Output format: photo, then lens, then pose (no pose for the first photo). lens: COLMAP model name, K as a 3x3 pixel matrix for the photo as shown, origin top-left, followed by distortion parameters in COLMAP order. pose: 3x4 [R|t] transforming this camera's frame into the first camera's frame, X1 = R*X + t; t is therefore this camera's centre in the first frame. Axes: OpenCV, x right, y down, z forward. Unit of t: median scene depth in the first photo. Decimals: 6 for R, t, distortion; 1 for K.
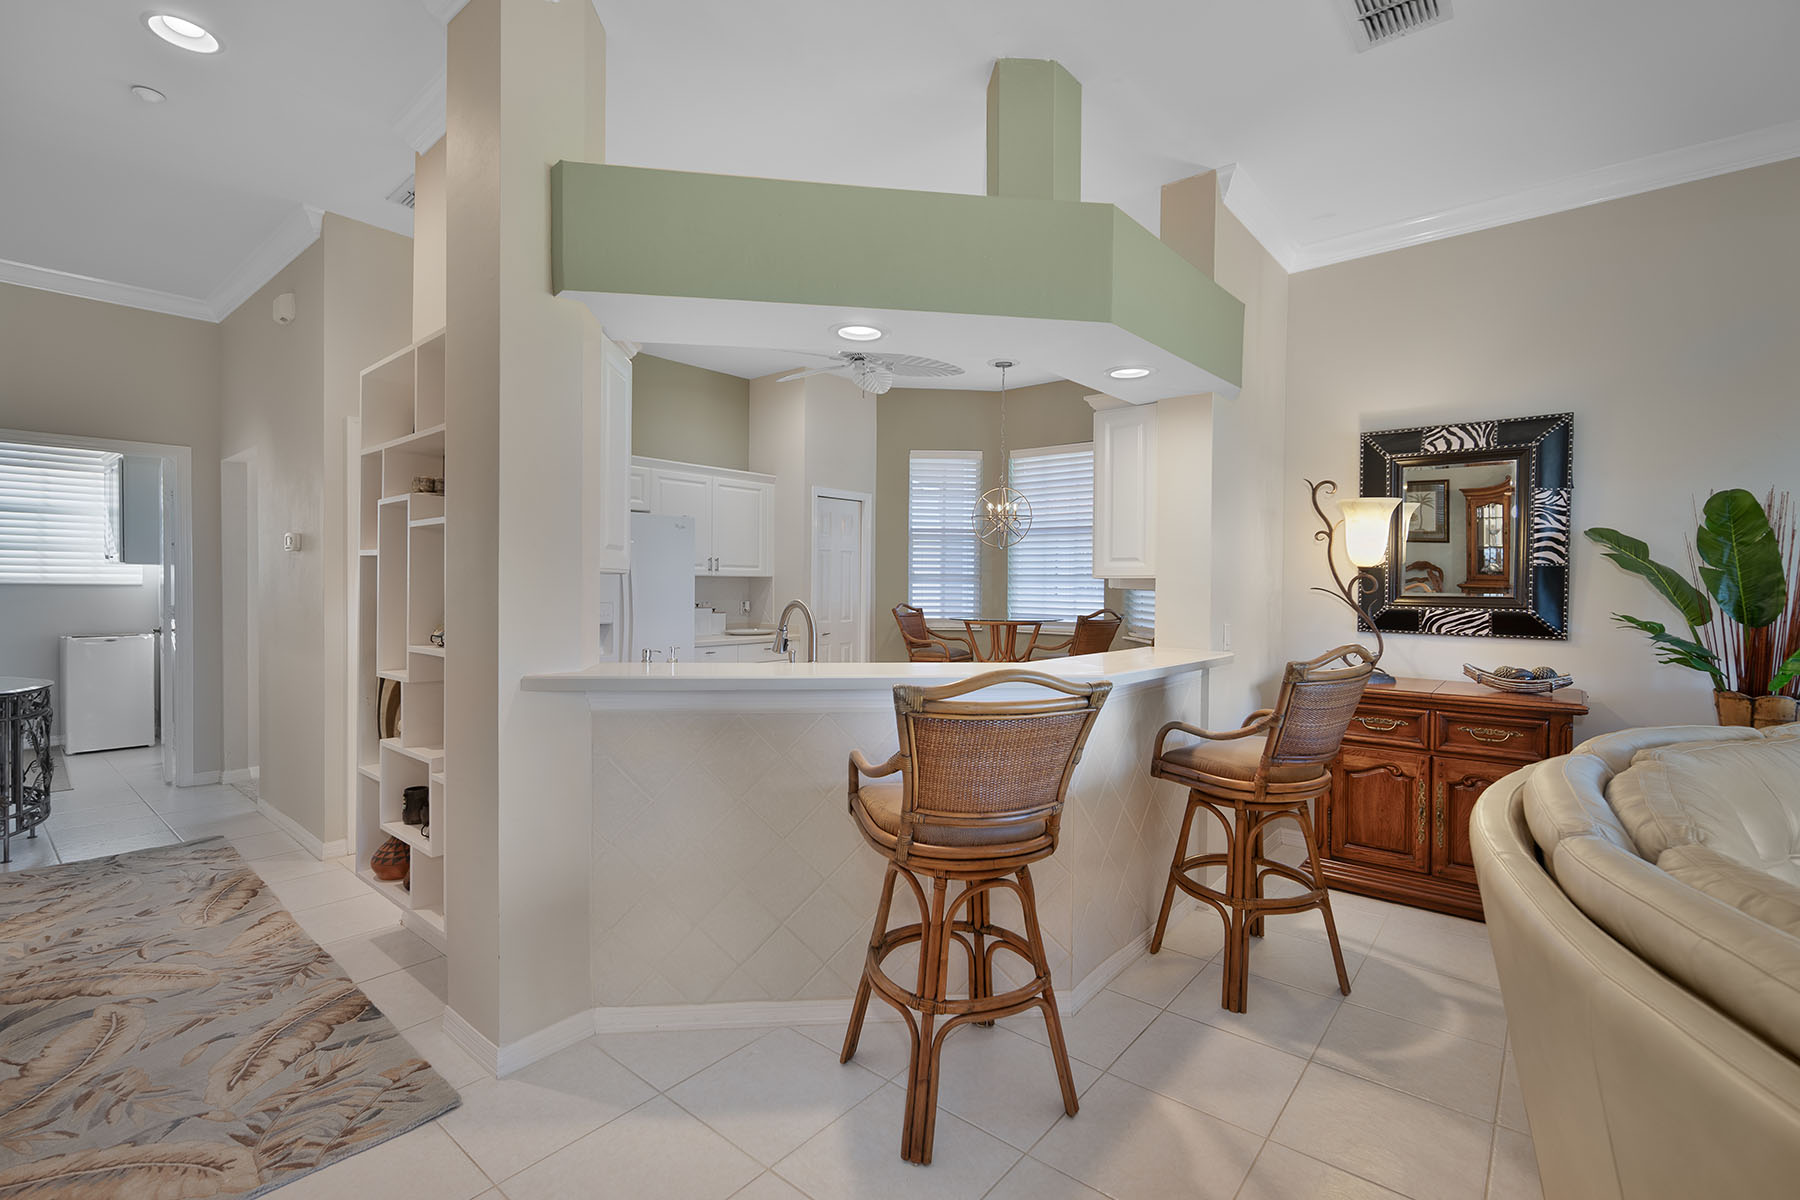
lens RADIAL K [[795.1, 0, 897.8], [0, 795.1, 595.8], [0, 0, 1]] dist [0.002745, 0.000208]
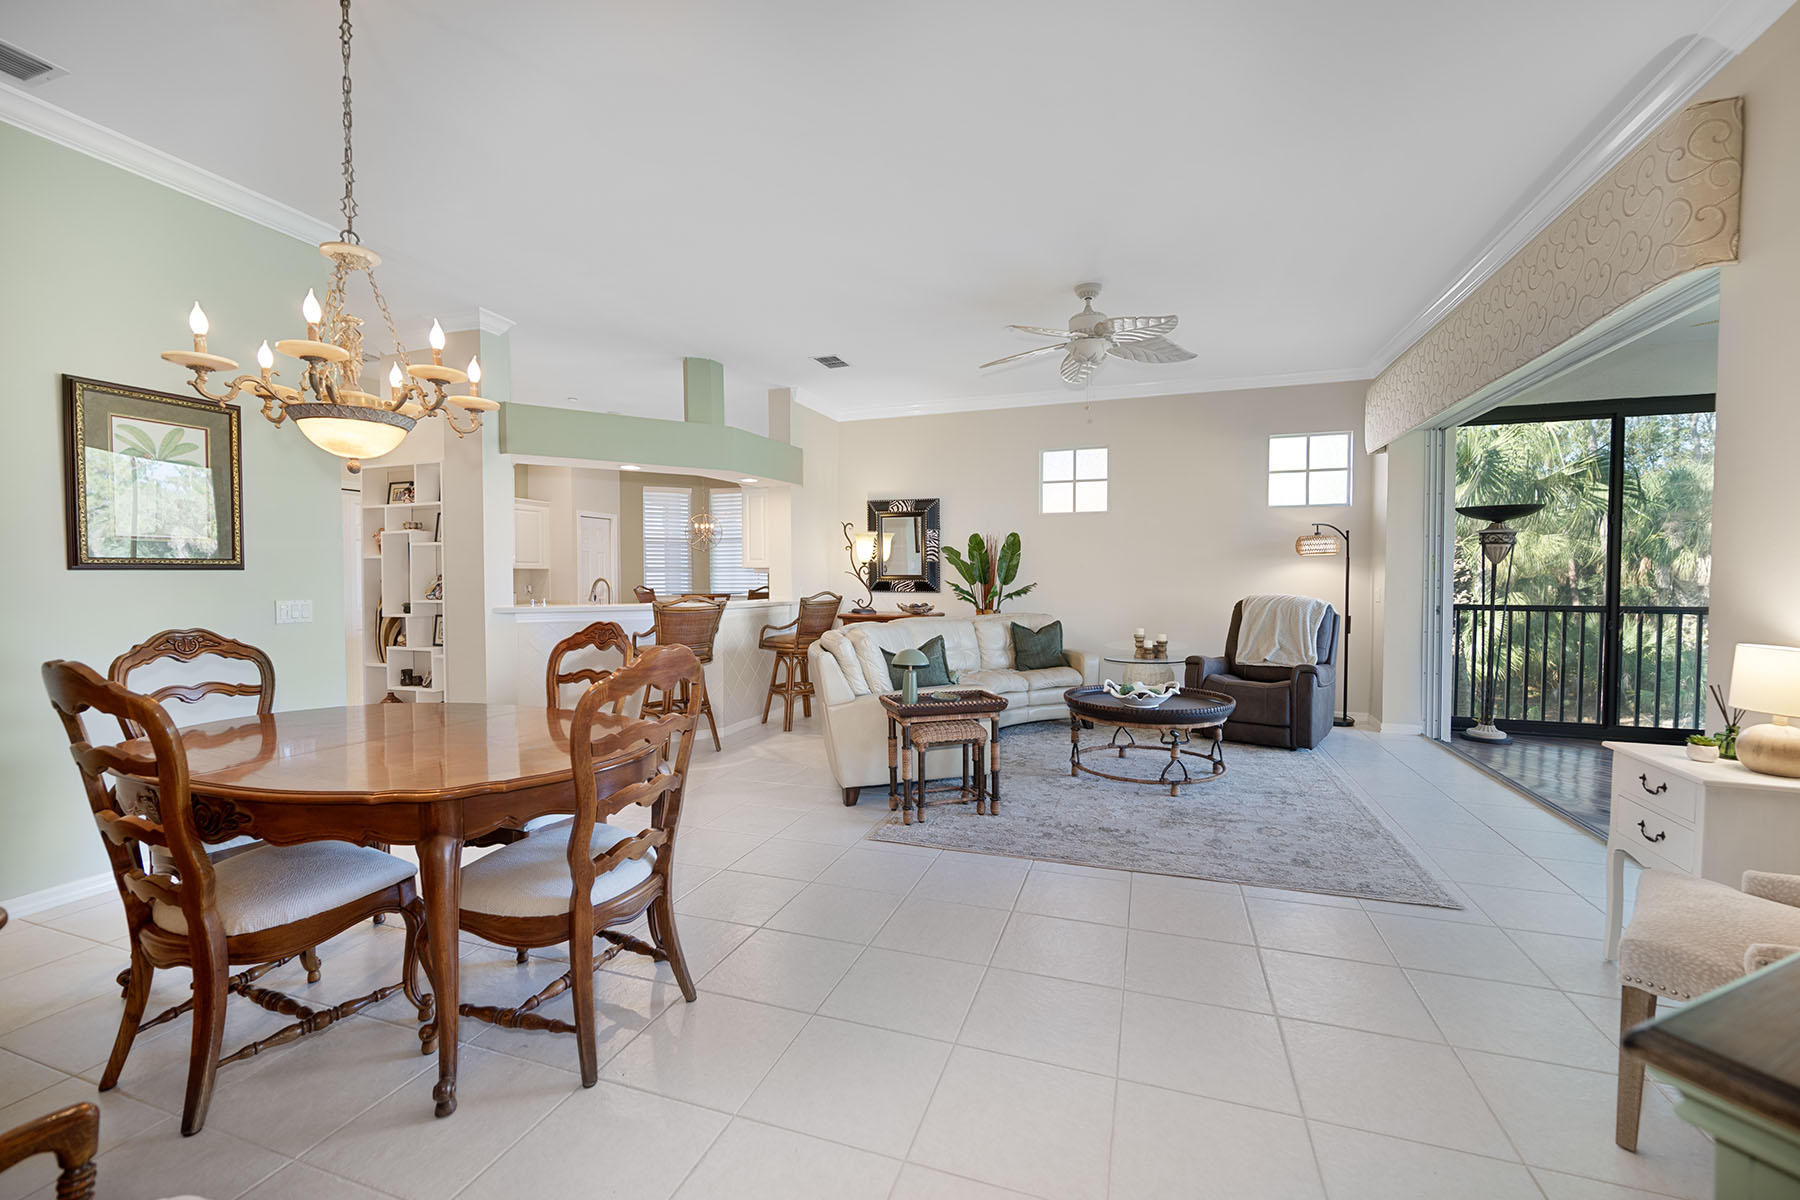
lens RADIAL K [[731.9, 0, 900.8], [0, 731.9, 604.3], [0, 0, 1]] dist [-0.000345, -0.000678]
pose [[0.933406, -0.020755, 0.358222, -0.060441], [0.012955, 0.999624, 0.024159, 0.034192], [-0.358588, -0.017910, 0.933324, -0.977468]]
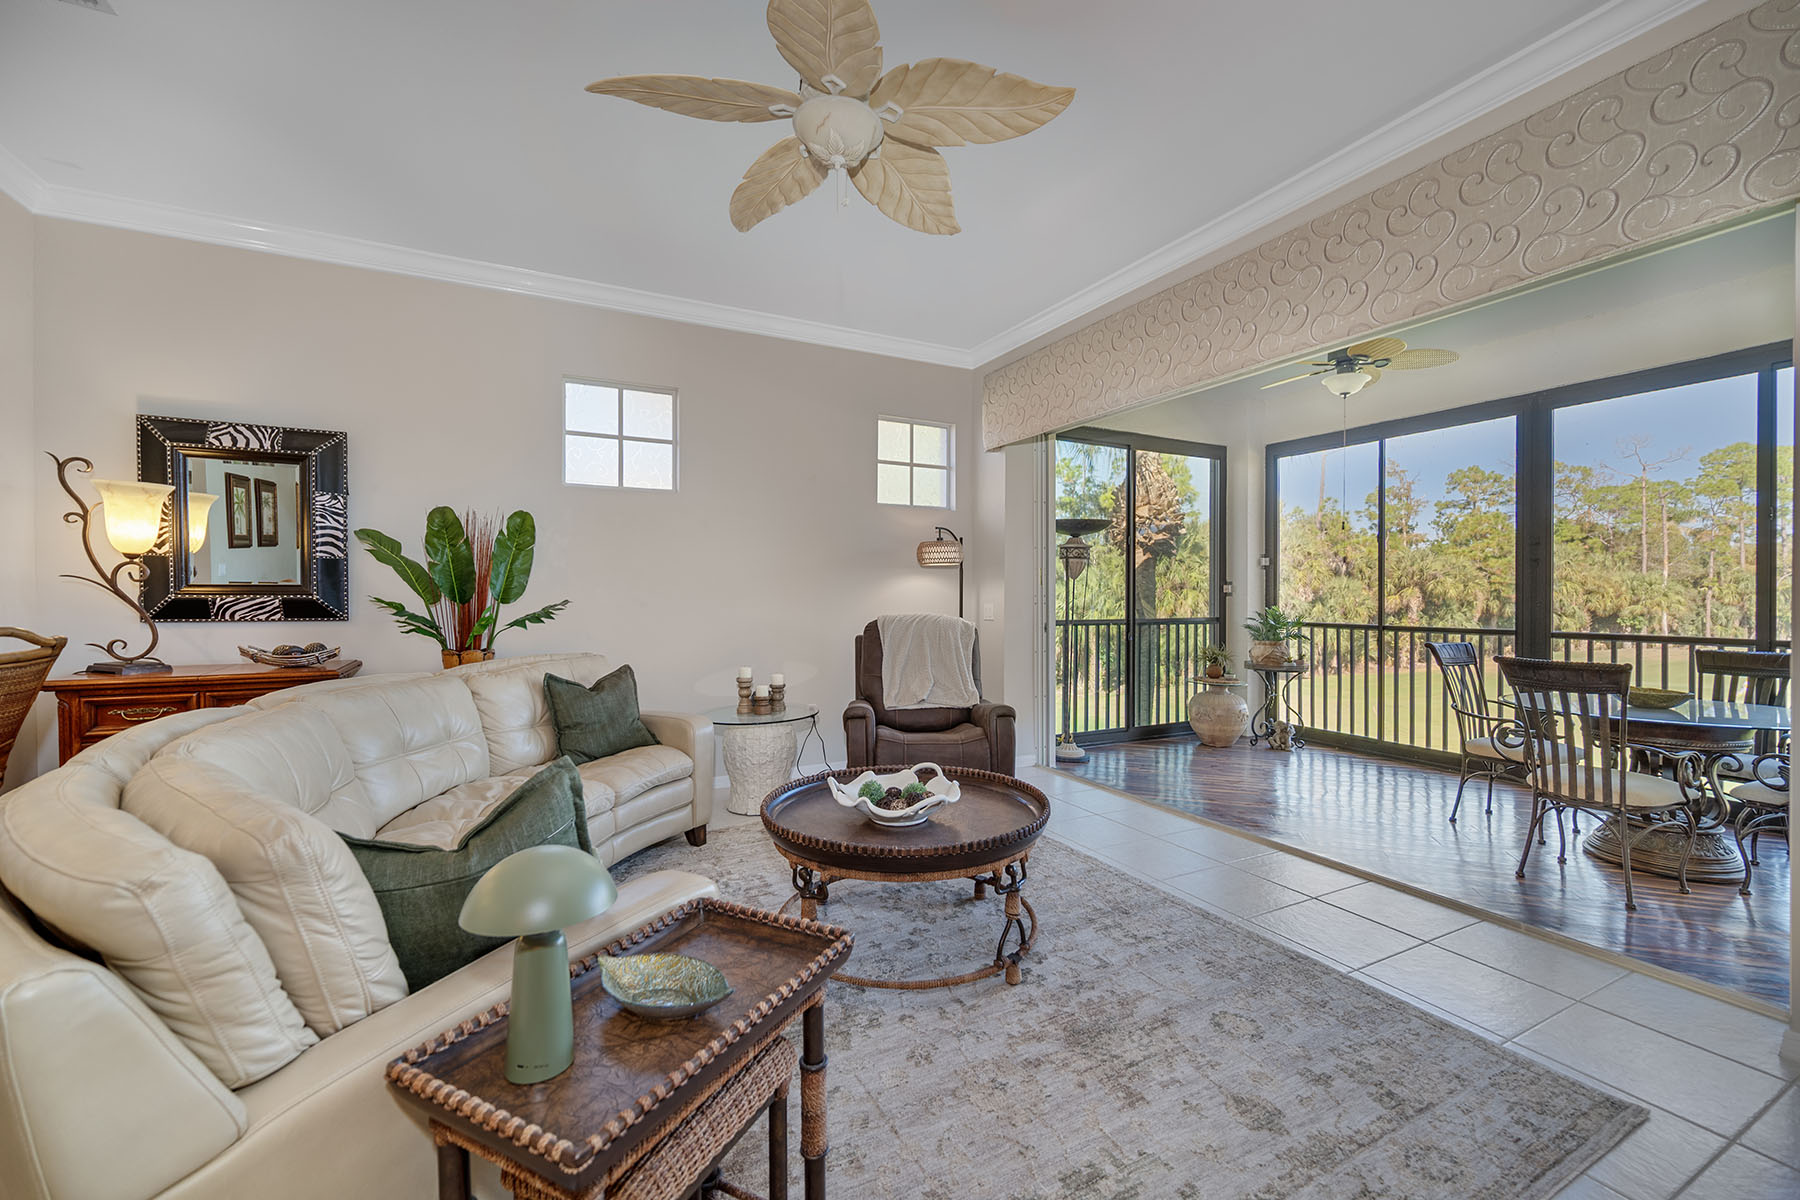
lens RADIAL K [[731.9, 0, 908.4], [0, 731.9, 601.2], [0, 0, 1]] dist [-0.000345, -0.000678]
pose [[0.383008, -0.014934, 0.923624, 0.133523], [0.015897, 0.999828, 0.009574, 0.028178], [-0.923608, 0.011016, 0.383180, -0.203576]]
